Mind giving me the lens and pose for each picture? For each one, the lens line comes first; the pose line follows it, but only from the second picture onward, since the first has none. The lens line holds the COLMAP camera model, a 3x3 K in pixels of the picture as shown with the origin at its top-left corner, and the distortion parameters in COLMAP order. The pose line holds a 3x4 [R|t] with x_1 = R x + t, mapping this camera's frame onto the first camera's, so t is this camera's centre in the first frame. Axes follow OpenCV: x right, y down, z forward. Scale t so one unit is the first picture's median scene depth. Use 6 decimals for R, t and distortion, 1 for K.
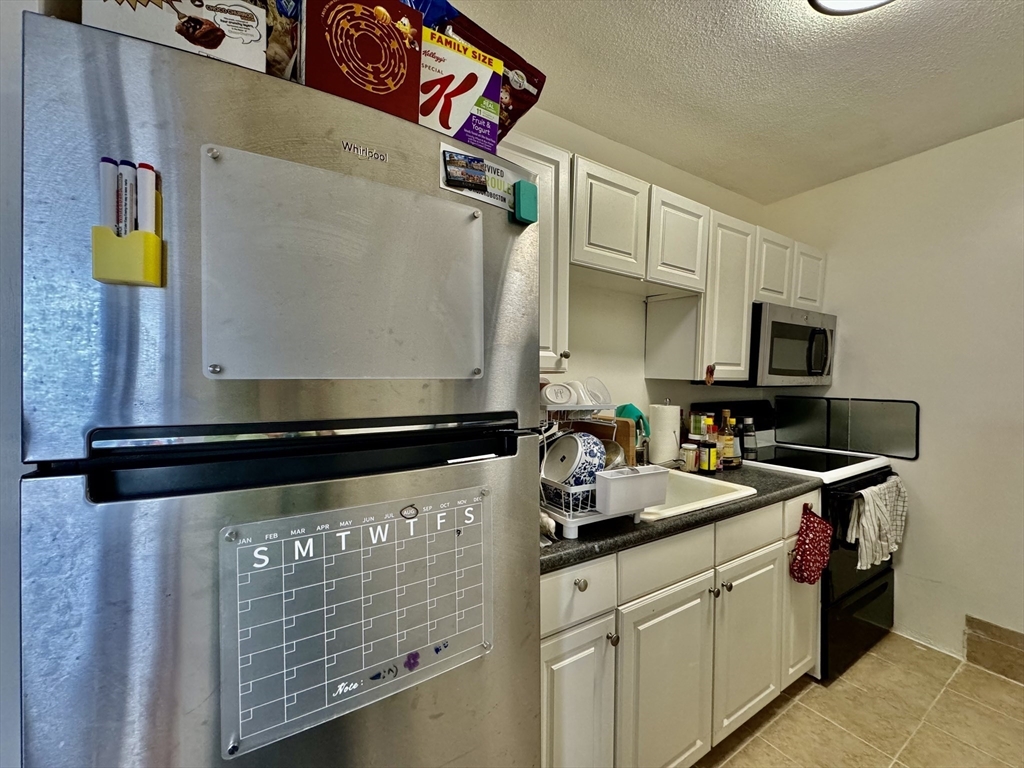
lens RADIAL K [[406.4, 0, 512.0], [0, 406.4, 384.0], [0, 0, 1]] dist [-0.003478, 0.000255]
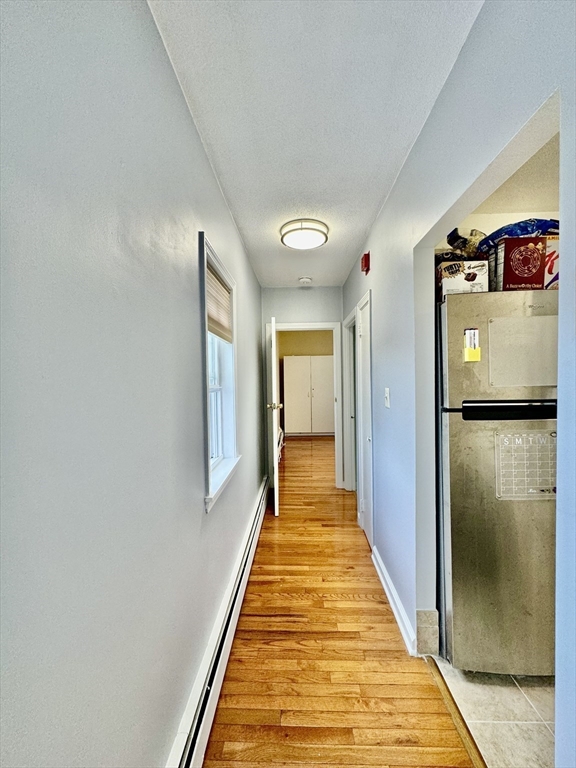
lens RADIAL K [[304.8, 0, 287.7], [0, 304.8, 388.8], [0, 0, 1]] dist [-0.003478, 0.000255]
pose [[0.831960, -0.005250, -0.554810, -0.512322], [0.010623, 0.999923, 0.006468, -0.021329], [0.554734, -0.011275, 0.831952, -1.417601]]
